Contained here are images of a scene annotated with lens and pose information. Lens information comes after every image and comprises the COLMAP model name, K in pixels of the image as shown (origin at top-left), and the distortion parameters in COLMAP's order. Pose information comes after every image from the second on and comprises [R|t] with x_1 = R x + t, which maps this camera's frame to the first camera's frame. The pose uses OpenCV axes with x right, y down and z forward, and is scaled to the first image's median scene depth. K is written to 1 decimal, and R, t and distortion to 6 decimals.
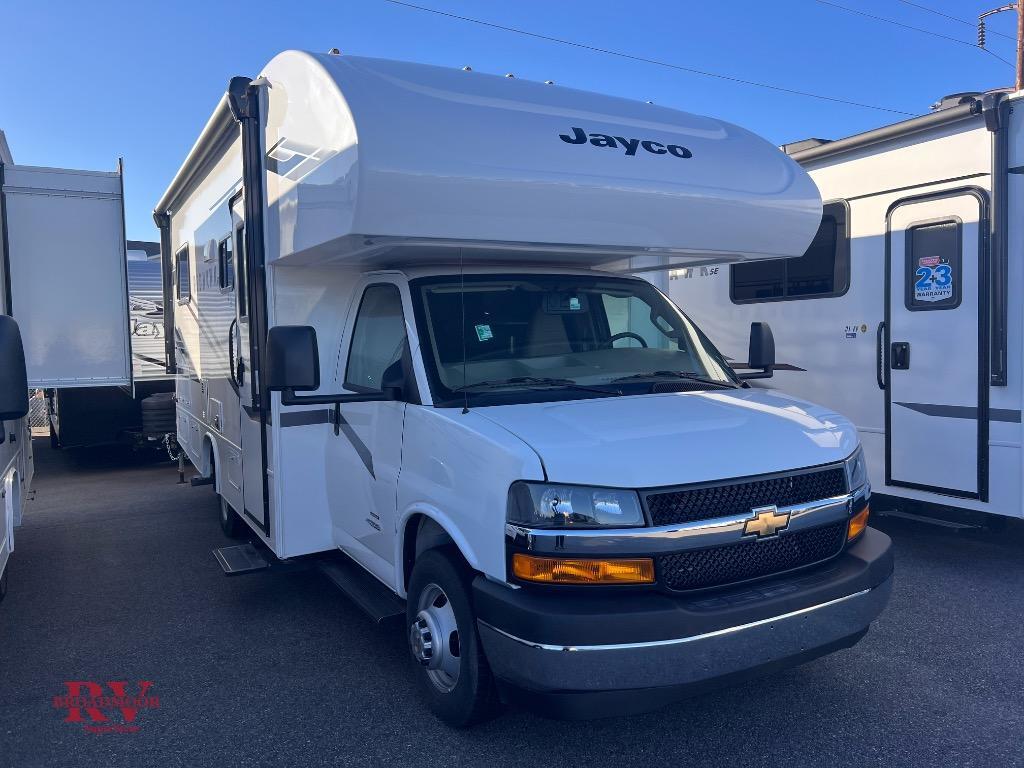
lens RADIAL K [[789.9, 0, 511.9], [0, 789.9, 374.1], [0, 0, 1]] dist [0.057164, -0.020015]
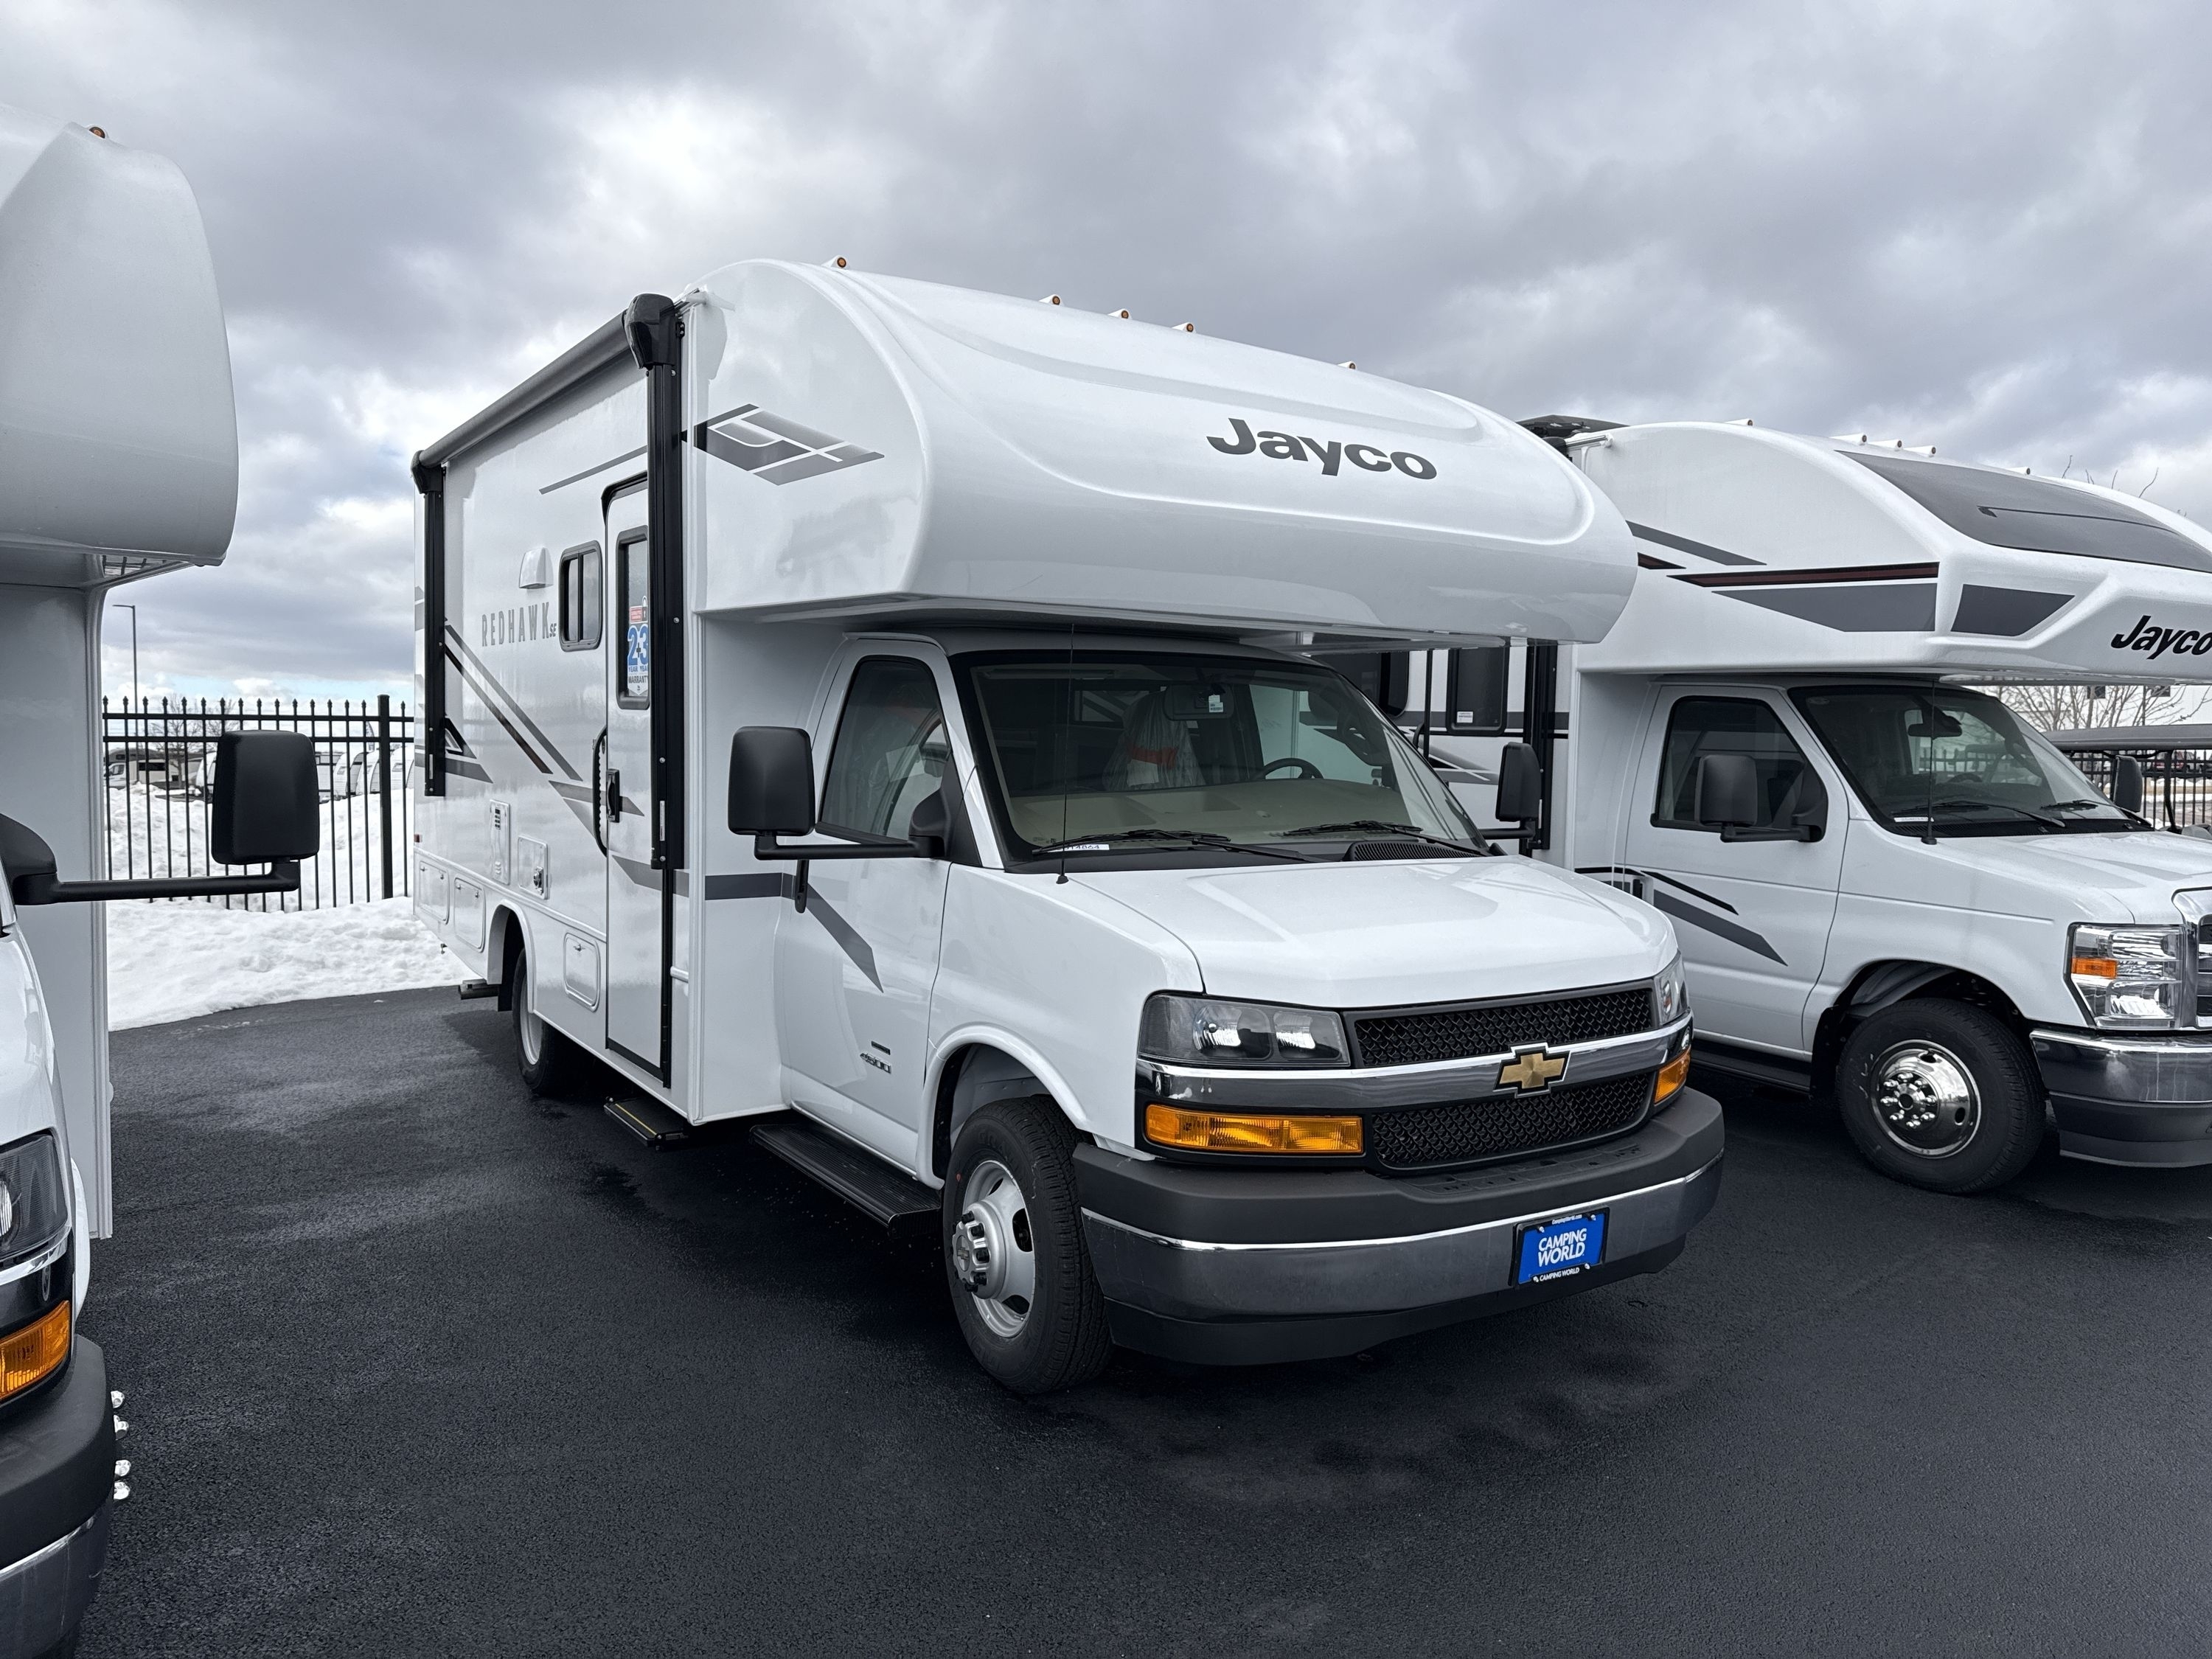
lens RADIAL K [[1587.1, 0, 1095.9], [0, 1587.1, 815.4], [0, 0, 1]] dist [0.050026, 0.006903]
pose [[0.997194, 0.036055, 0.065605, -0.109024], [-0.036517, 0.999316, 0.005849, -0.010849], [-0.065349, -0.008228, 0.997829, -0.229214]]
